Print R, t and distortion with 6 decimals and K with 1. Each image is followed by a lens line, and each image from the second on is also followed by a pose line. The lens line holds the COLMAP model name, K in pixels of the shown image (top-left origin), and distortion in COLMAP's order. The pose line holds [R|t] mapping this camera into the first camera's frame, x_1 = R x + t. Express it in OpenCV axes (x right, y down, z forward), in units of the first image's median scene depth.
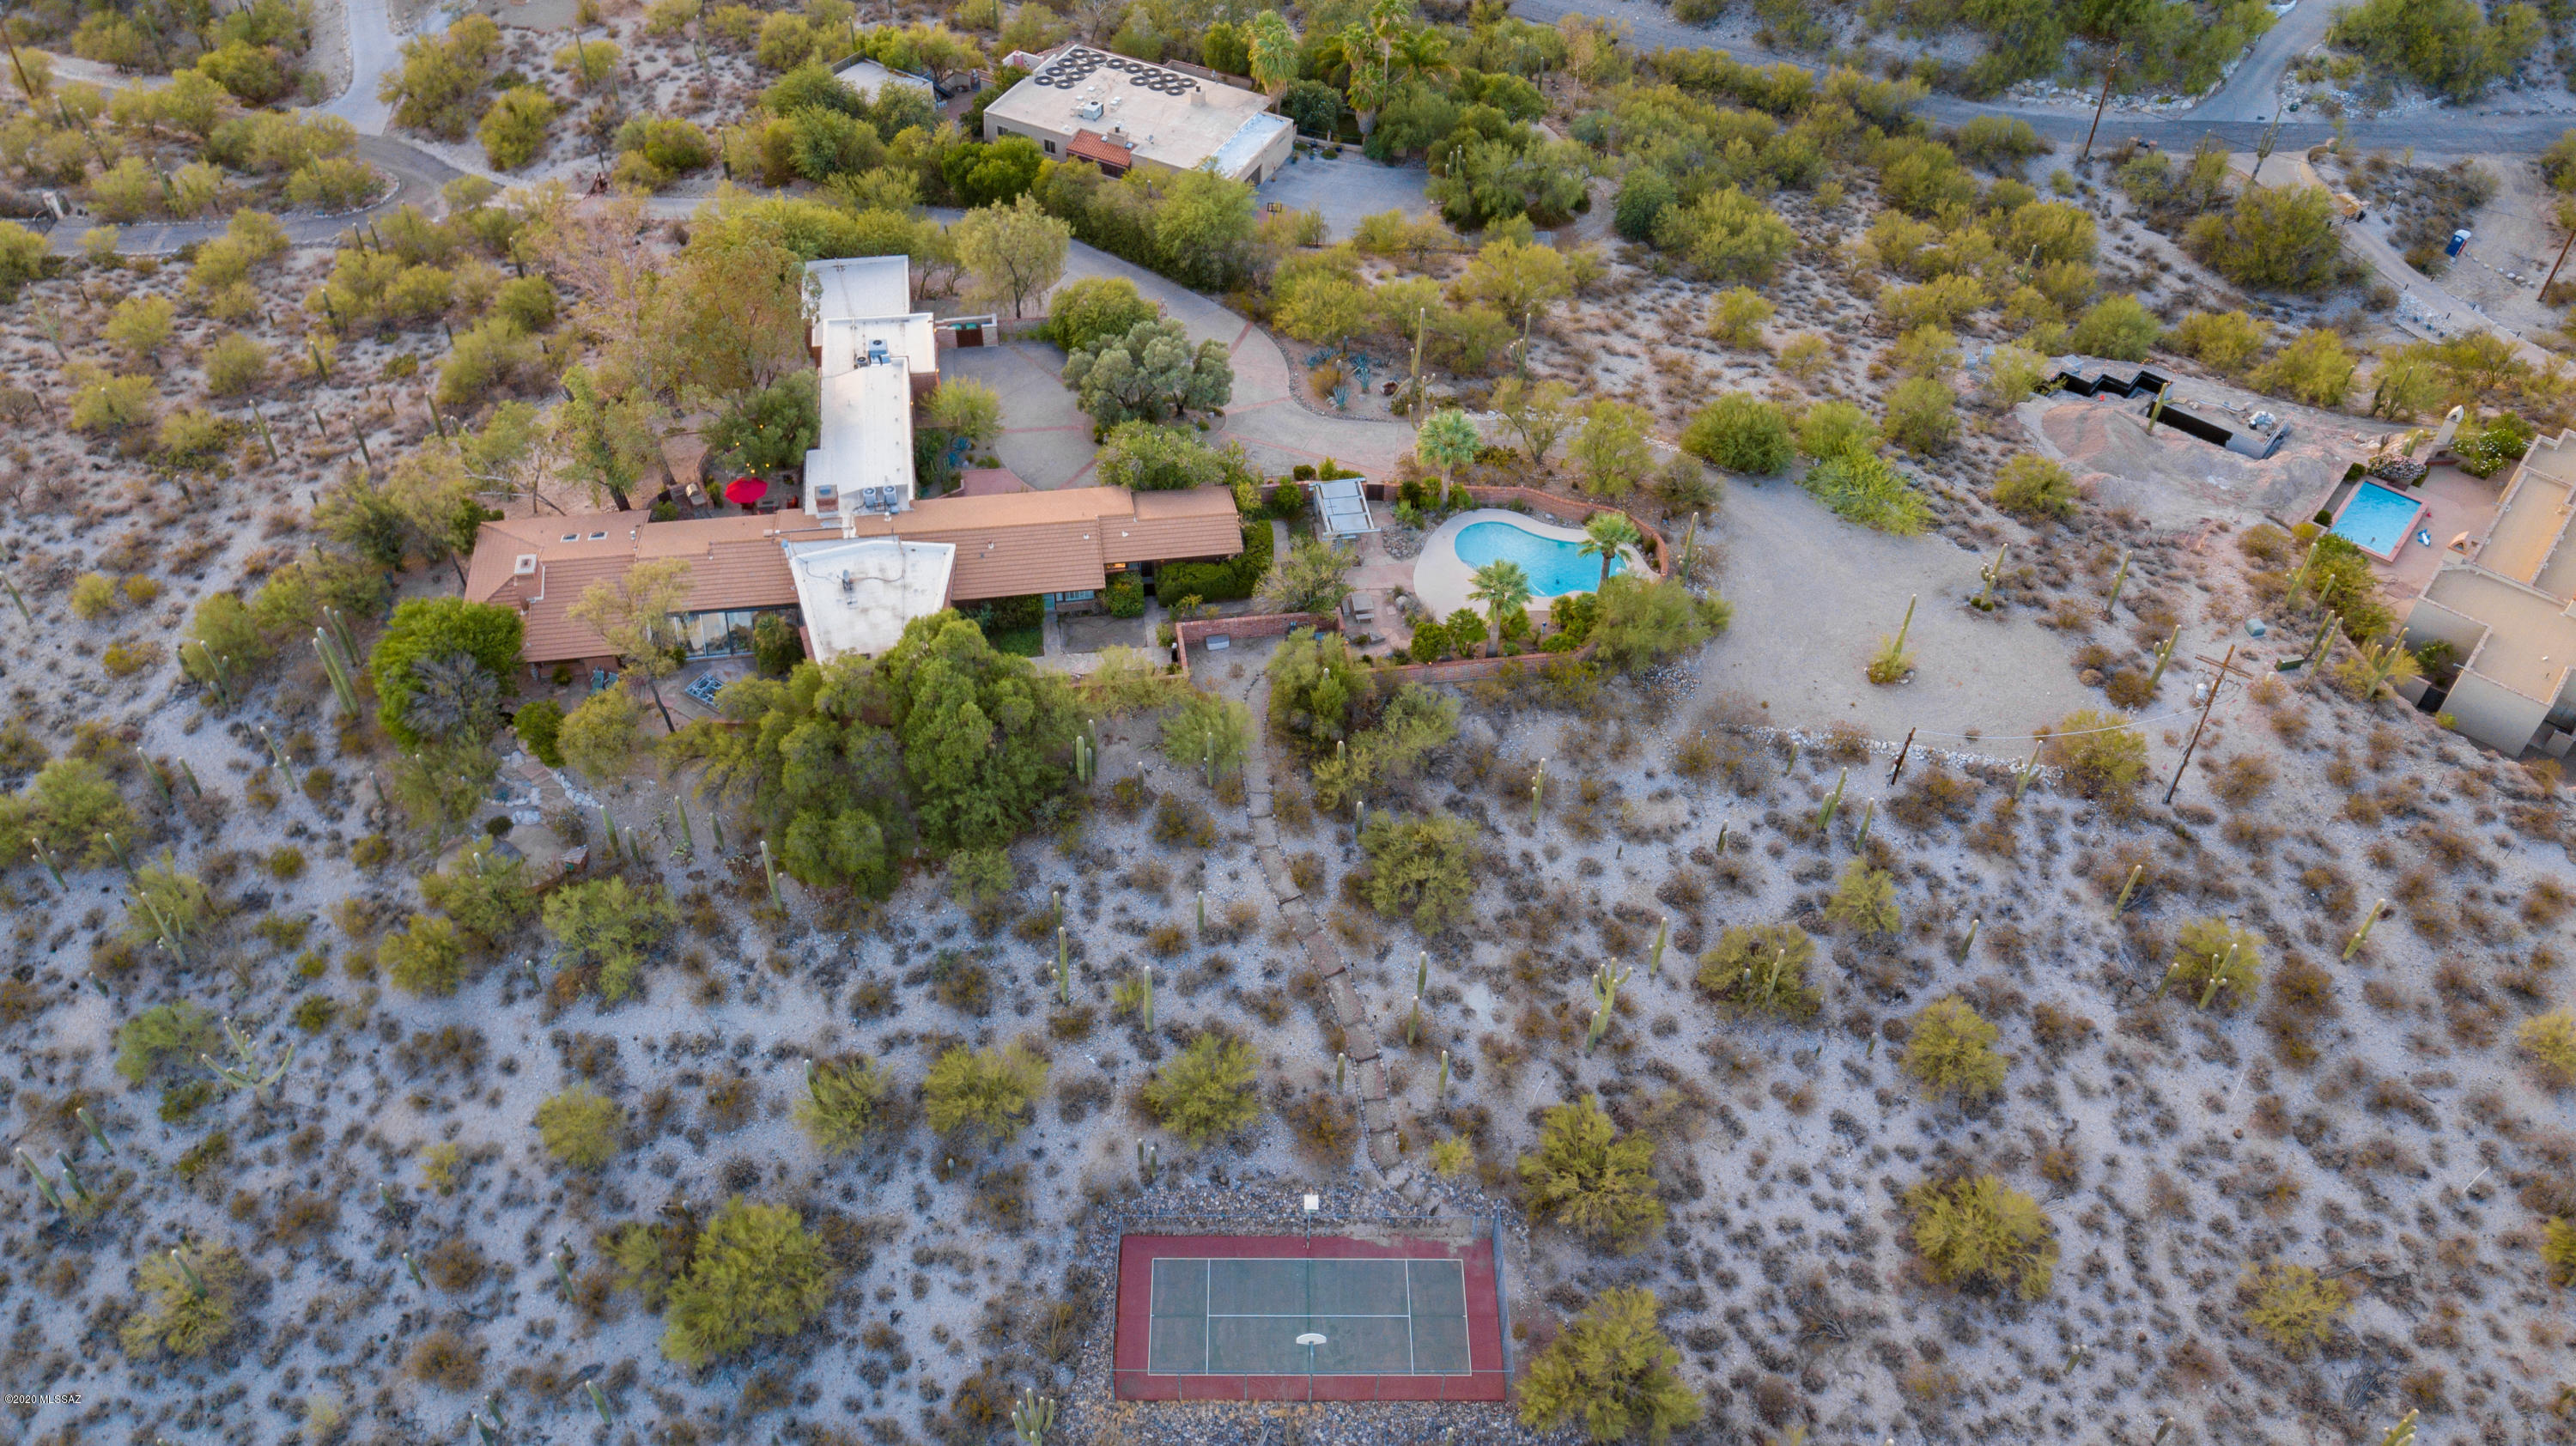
lens RADIAL K [[1978.5, 0, 1362.5], [0, 1978.5, 649.6], [0, 0, 1]] dist [0.037073, -0.004896]
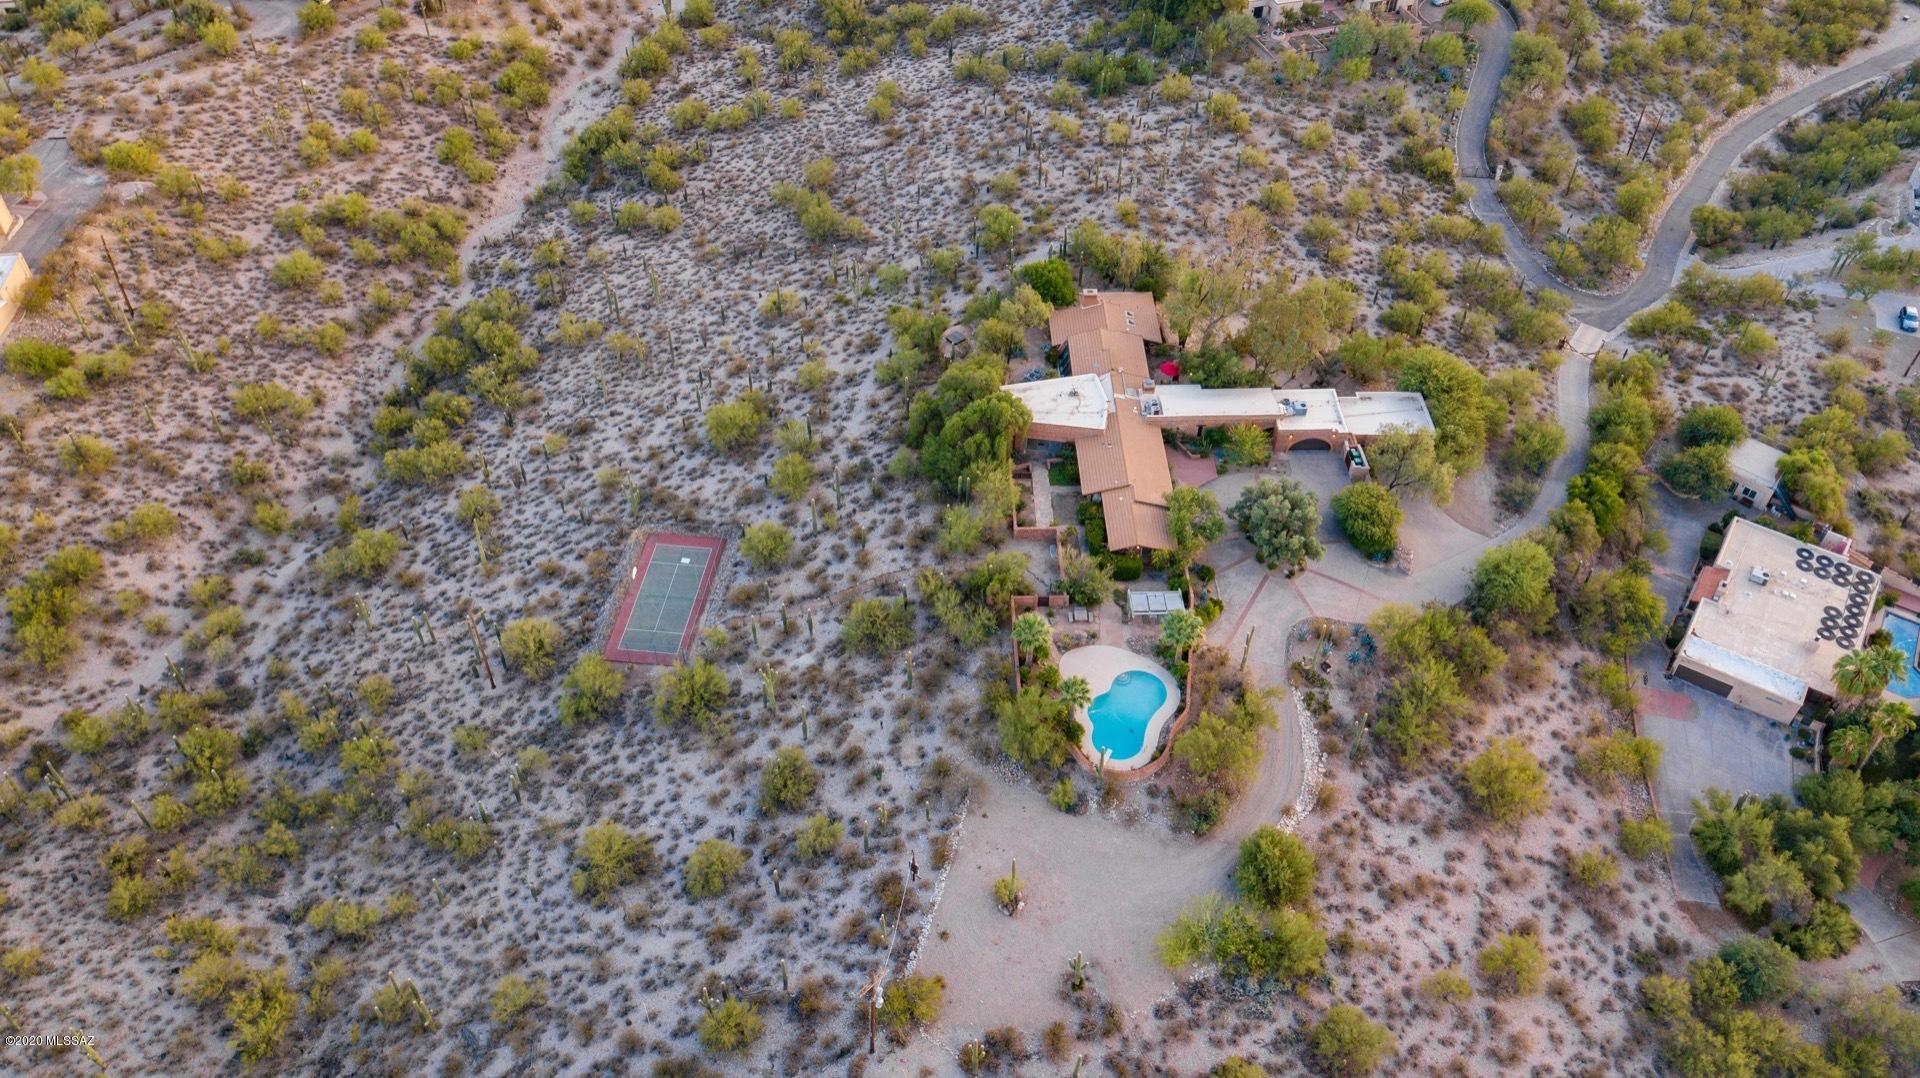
lens RADIAL K [[1509.8, 0, 960.0], [0, 1509.8, 539.0], [0, 0, 1]] dist [0.180517, -0.438537]
pose [[-0.120542, 0.678542, -0.724604, 0.998024], [-0.716963, 0.445350, 0.536310, -0.743080], [0.686611, 0.584162, 0.432806, 0.420833]]
